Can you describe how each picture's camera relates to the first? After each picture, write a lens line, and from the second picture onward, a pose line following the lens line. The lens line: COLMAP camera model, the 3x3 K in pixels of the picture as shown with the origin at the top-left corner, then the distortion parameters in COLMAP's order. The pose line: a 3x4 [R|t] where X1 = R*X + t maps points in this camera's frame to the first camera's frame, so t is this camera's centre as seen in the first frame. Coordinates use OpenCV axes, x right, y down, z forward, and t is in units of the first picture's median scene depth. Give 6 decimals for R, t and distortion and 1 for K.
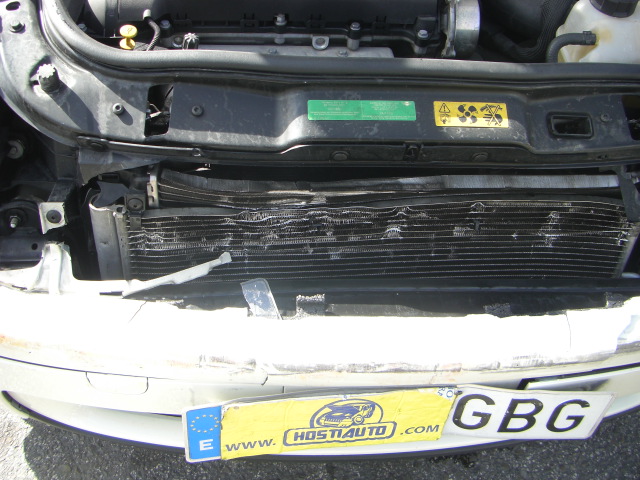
lens RADIAL K [[723.9, 0, 319.4], [0, 723.9, 187.4], [0, 0, 1]] dist [-0.145987, 0.000000]
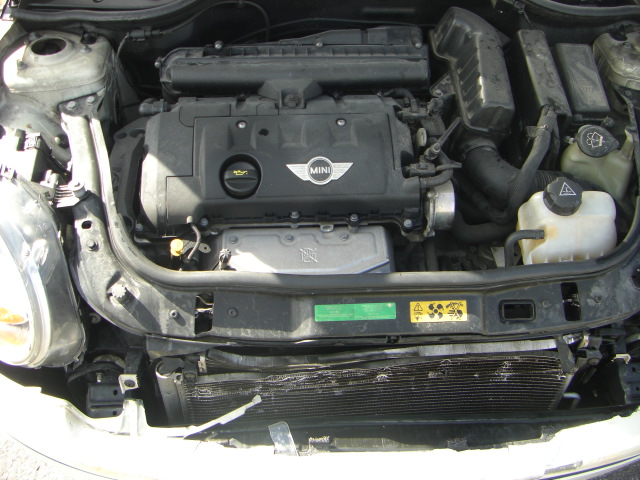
lens RADIAL K [[723.9, 0, 320.4], [0, 723.9, 198.5], [0, 0, 1]] dist [-0.145987, 0.000000]
pose [[0.998995, -0.005765, -0.044451, 0.052330], [0.011666, 0.990959, 0.133660, -0.470821], [0.043279, -0.134044, 0.990030, -0.280671]]
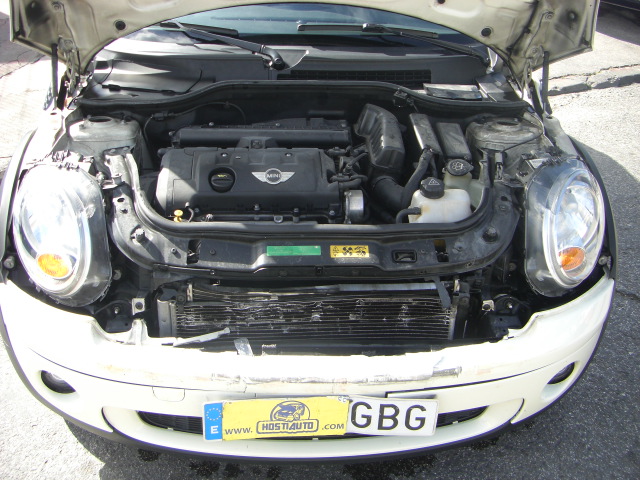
lens RADIAL K [[723.9, 0, 311.4], [0, 723.9, 204.6], [0, 0, 1]] dist [-0.145987, 0.000000]
pose [[0.998995, -0.023137, -0.038377, 0.179981], [0.013428, 0.971606, -0.236223, 0.235017], [0.042752, 0.235471, 0.970941, -0.943421]]
